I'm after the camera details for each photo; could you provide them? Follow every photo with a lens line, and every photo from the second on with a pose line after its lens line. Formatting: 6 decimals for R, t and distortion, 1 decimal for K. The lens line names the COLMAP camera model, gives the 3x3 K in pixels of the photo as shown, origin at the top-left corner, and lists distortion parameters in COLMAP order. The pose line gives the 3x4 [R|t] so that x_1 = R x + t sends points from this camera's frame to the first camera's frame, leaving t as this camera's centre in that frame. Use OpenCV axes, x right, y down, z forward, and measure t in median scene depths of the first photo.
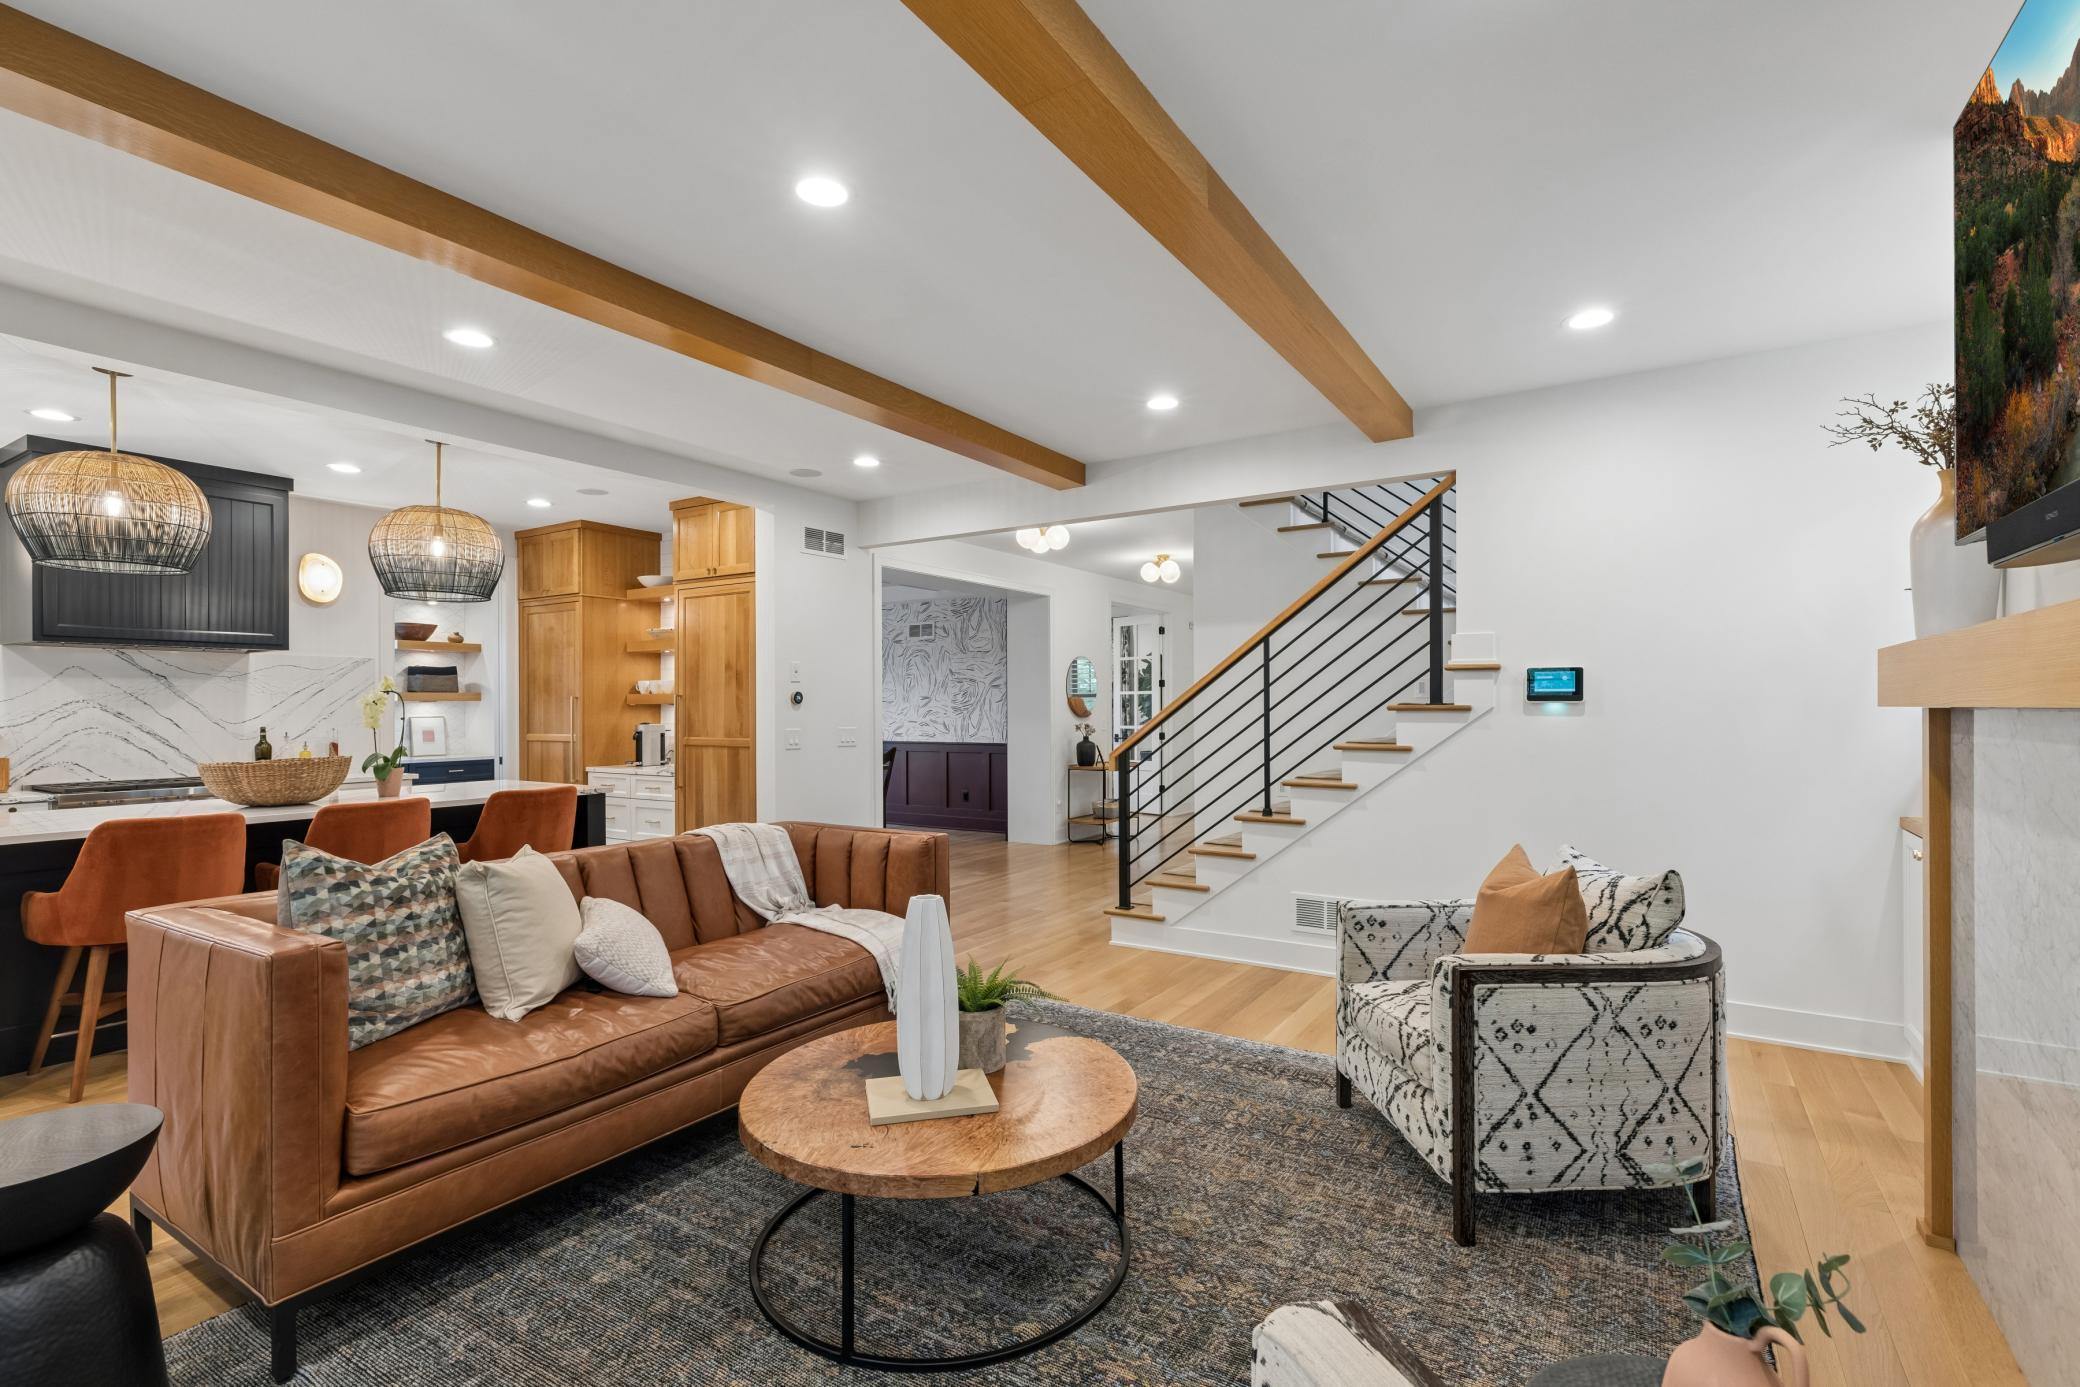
lens RADIAL K [[966.4, 0, 1052.5], [0, 966.4, 700.1], [0, 0, 1]] dist [-0.002145, 0.000043]
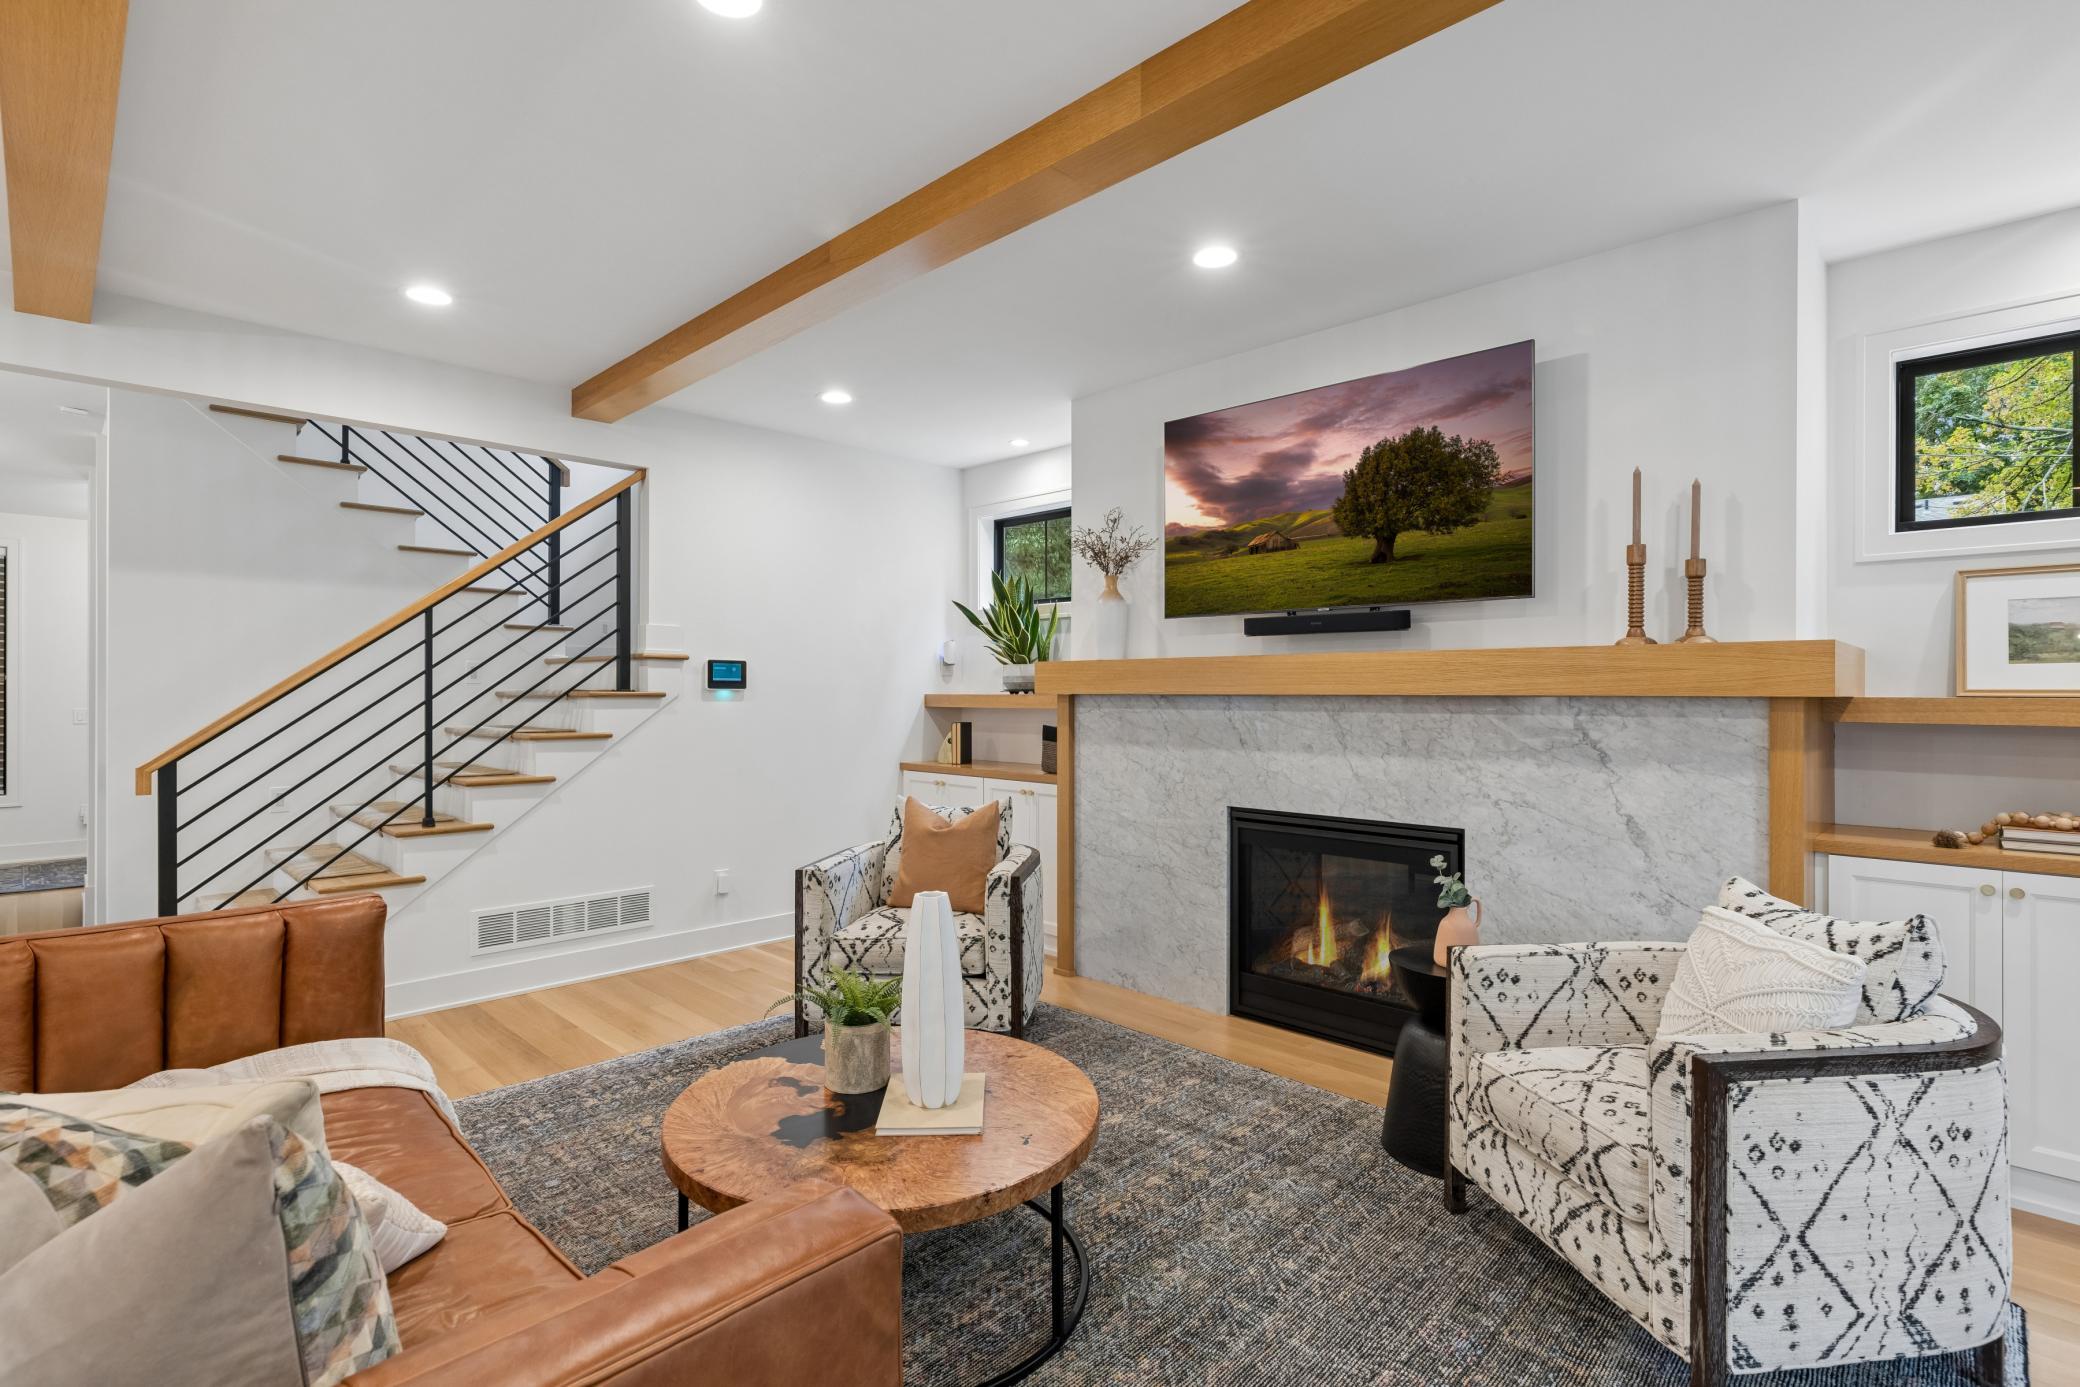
lens RADIAL K [[966.4, 0, 1052.5], [0, 966.4, 700.1], [0, 0, 1]] dist [-0.002145, 0.000043]
pose [[0.204836, -0.003151, 0.978791, -0.507744], [-0.005980, 0.999972, 0.004471, 0.006882], [-0.978778, -0.006769, 0.204812, 0.348369]]
